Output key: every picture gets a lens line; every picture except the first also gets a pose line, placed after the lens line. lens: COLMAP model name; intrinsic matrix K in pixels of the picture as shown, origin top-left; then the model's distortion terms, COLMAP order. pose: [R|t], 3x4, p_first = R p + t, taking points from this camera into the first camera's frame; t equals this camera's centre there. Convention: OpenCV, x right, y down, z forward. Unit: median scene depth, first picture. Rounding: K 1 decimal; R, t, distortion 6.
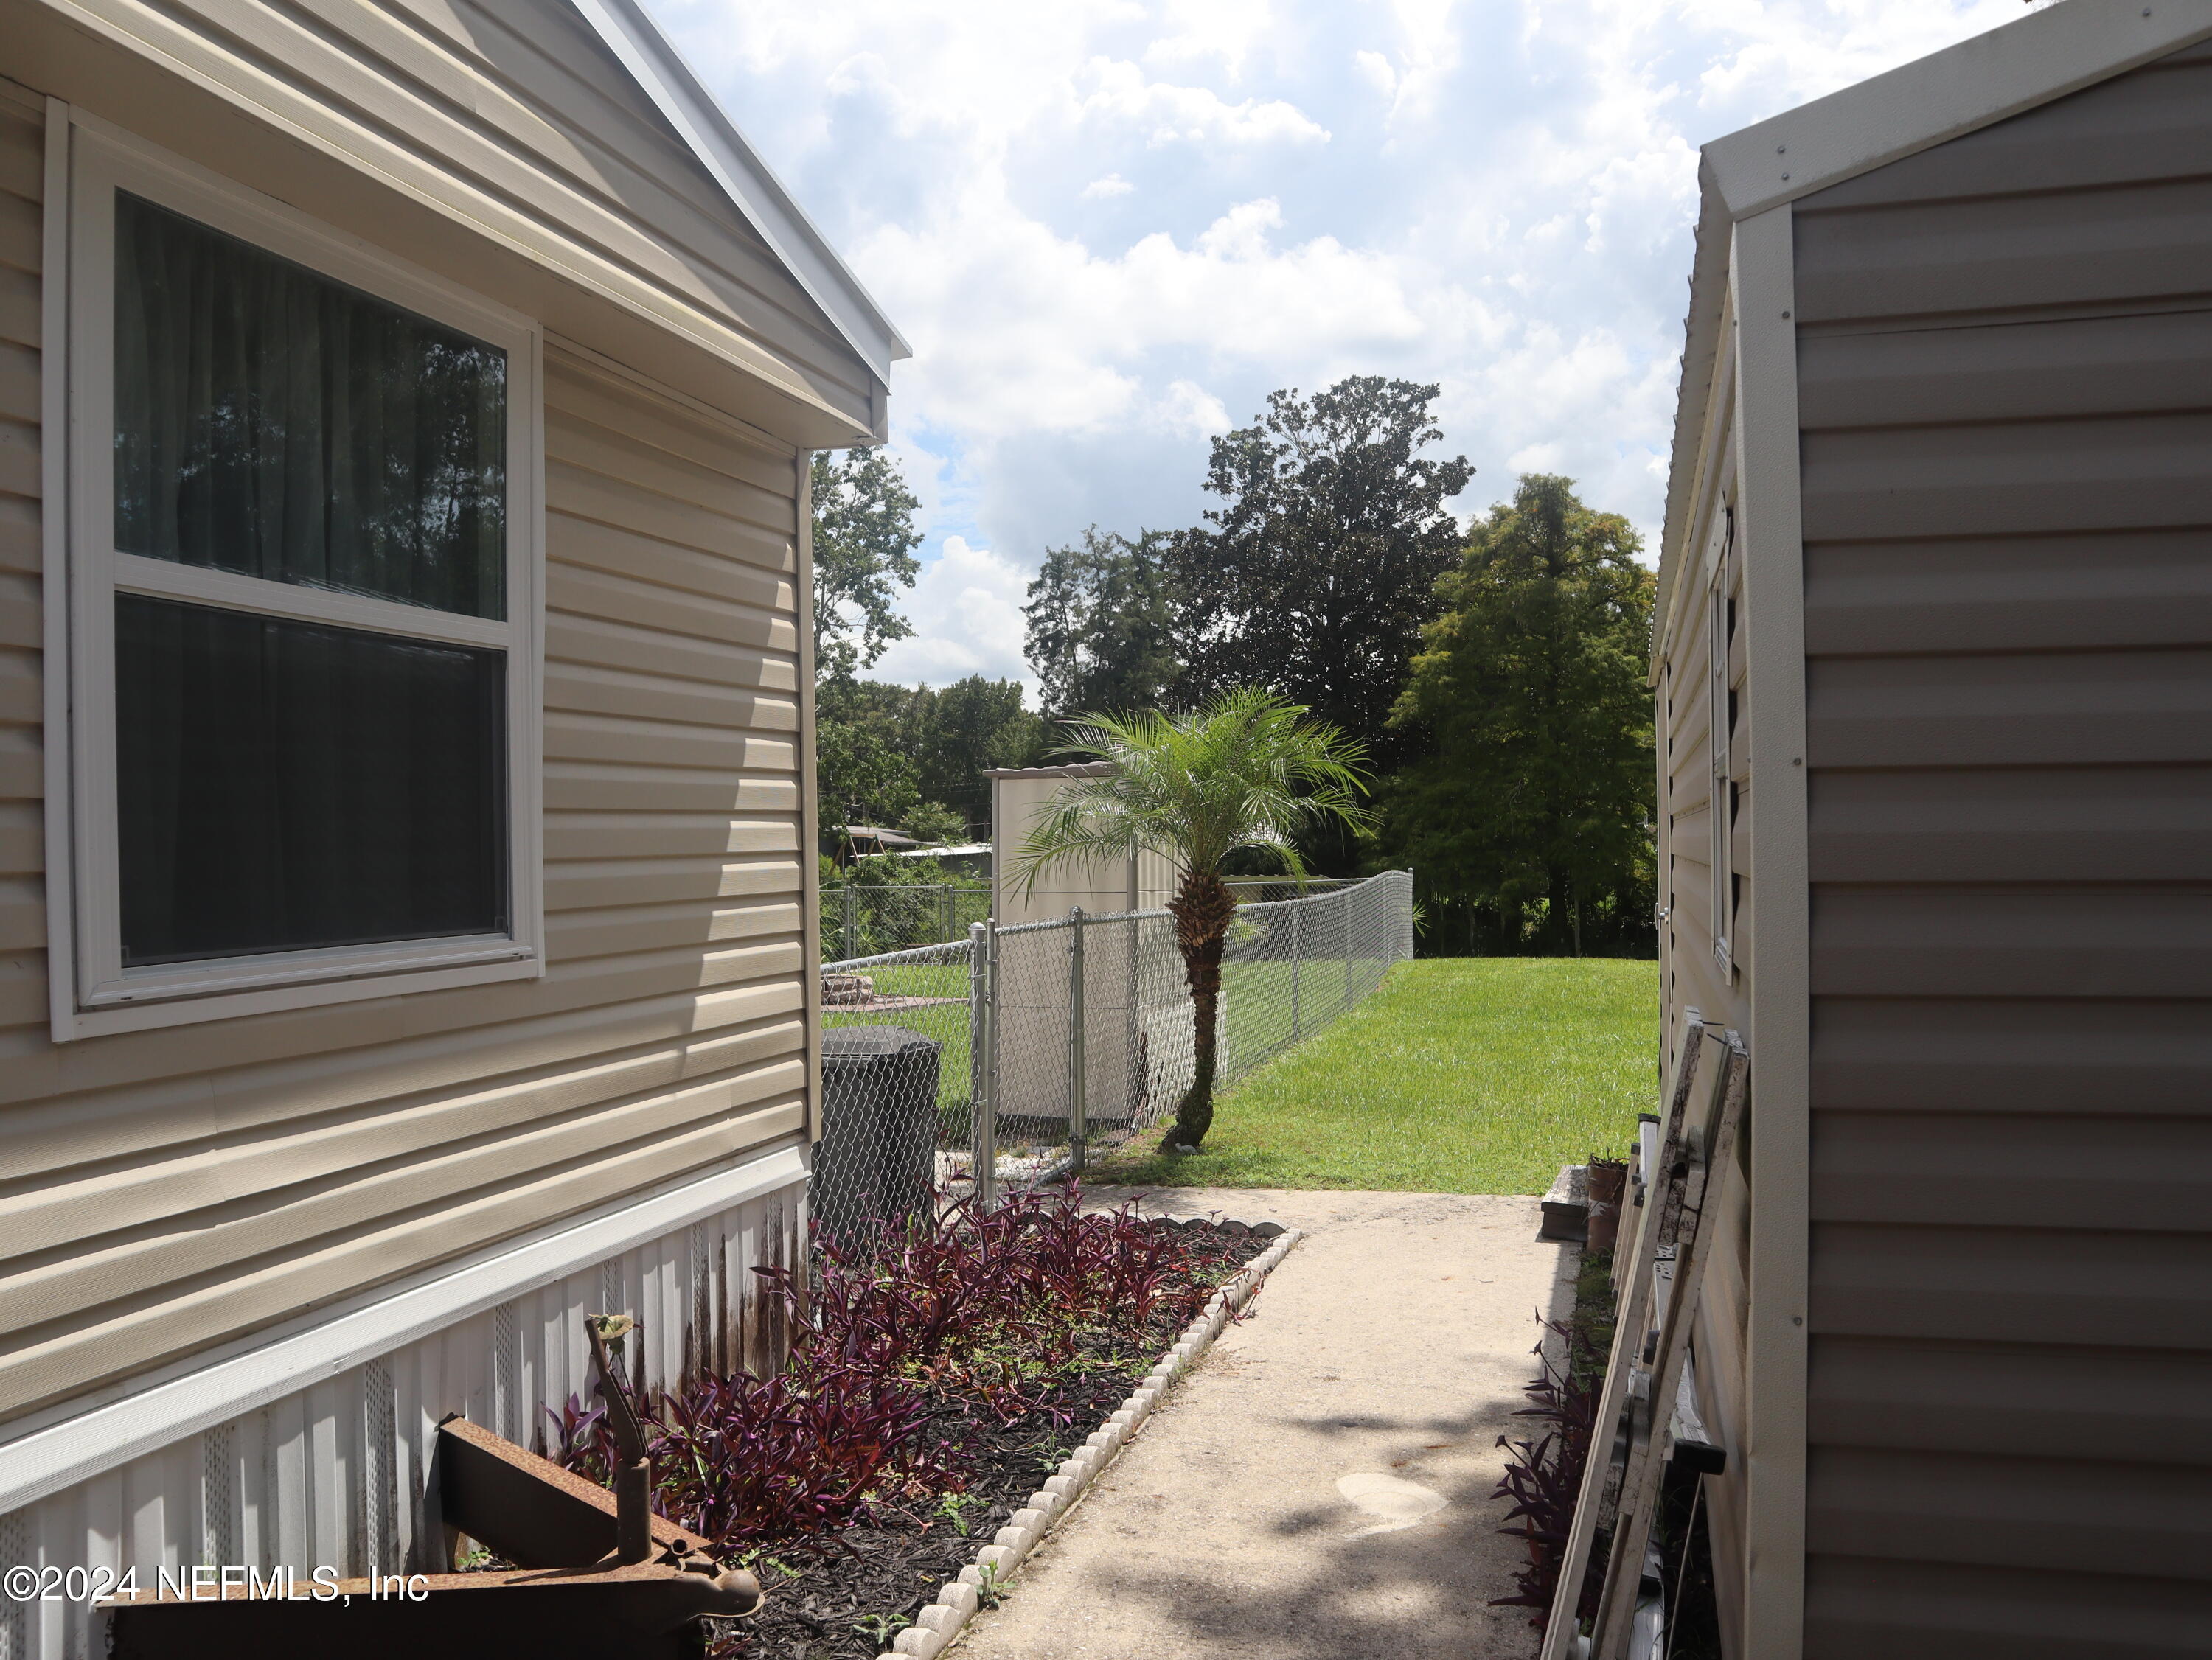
lens RADIAL K [[1745.2, 0, 1106.0], [0, 1745.2, 830.0], [0, 0, 1]] dist [-0.117244, 0.078566]
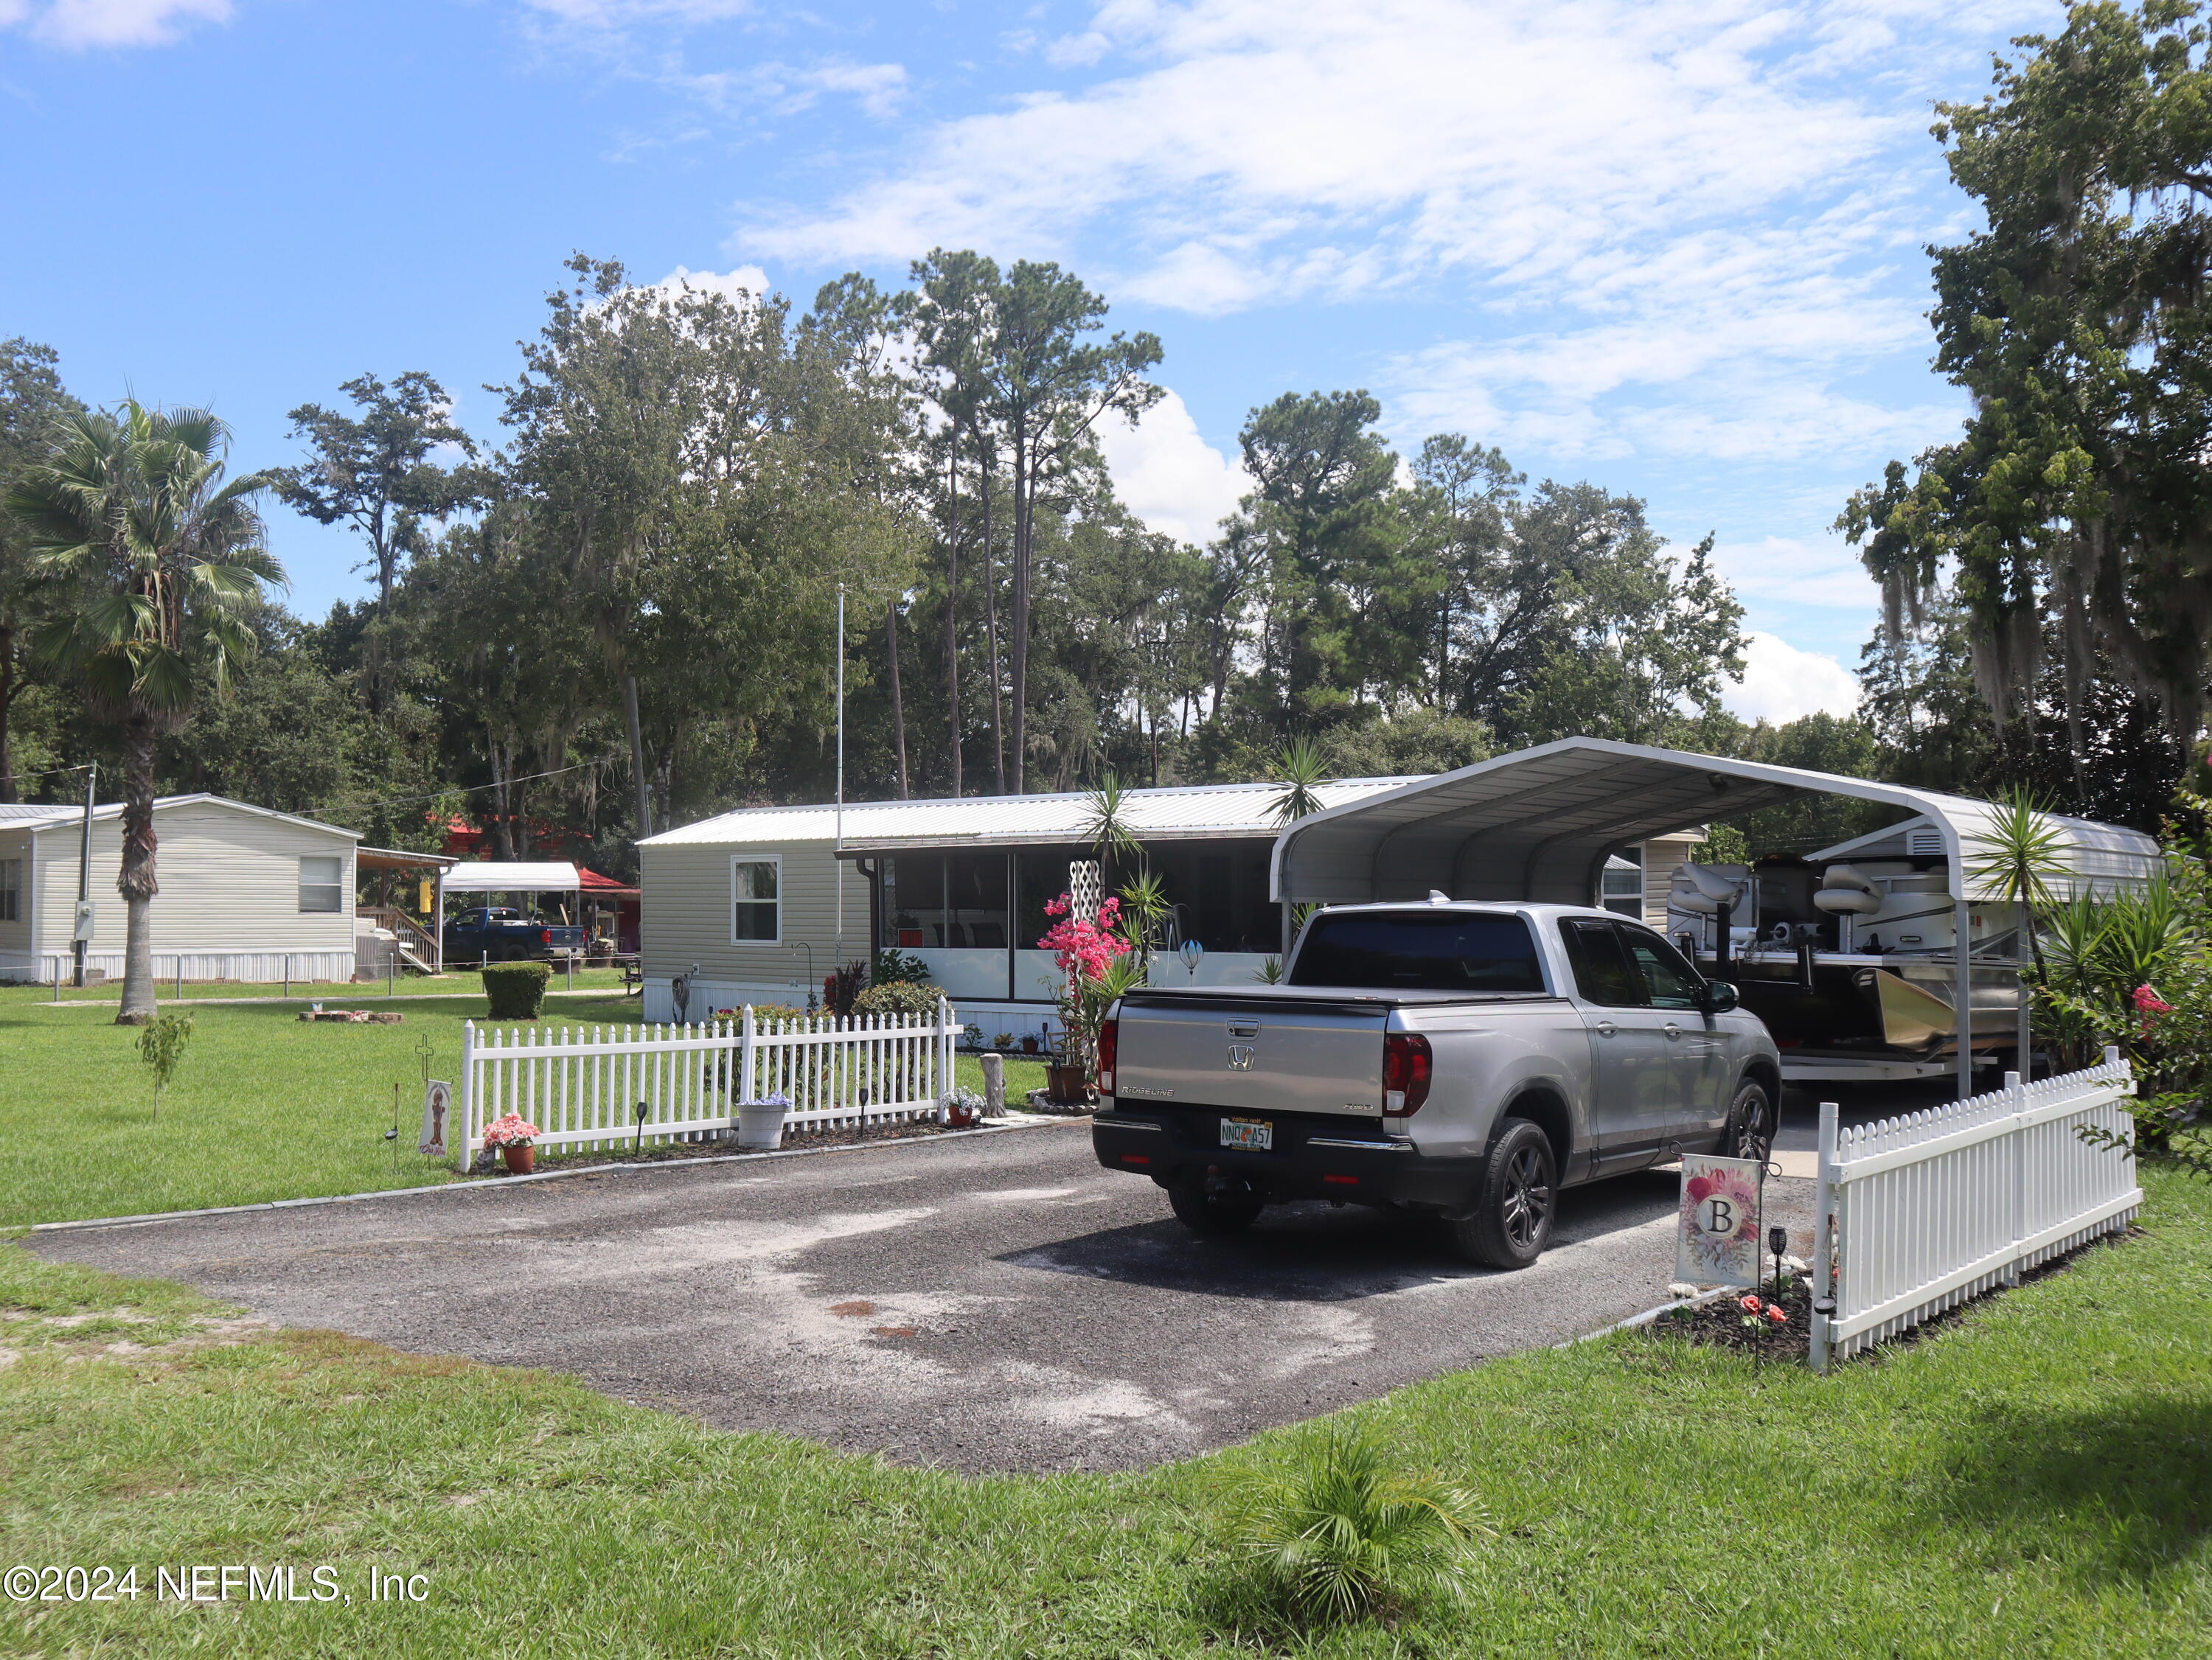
lens RADIAL K [[2059.1, 0, 1106.0], [0, 2059.1, 830.0], [0, 0, 1]] dist [-0.089342, -0.004727]
pose [[0.913747, -0.003534, -0.406269, 0.033569], [-0.005085, 0.999784, -0.020134, -0.008185], [0.406253, 0.020463, 0.913532, -0.256432]]
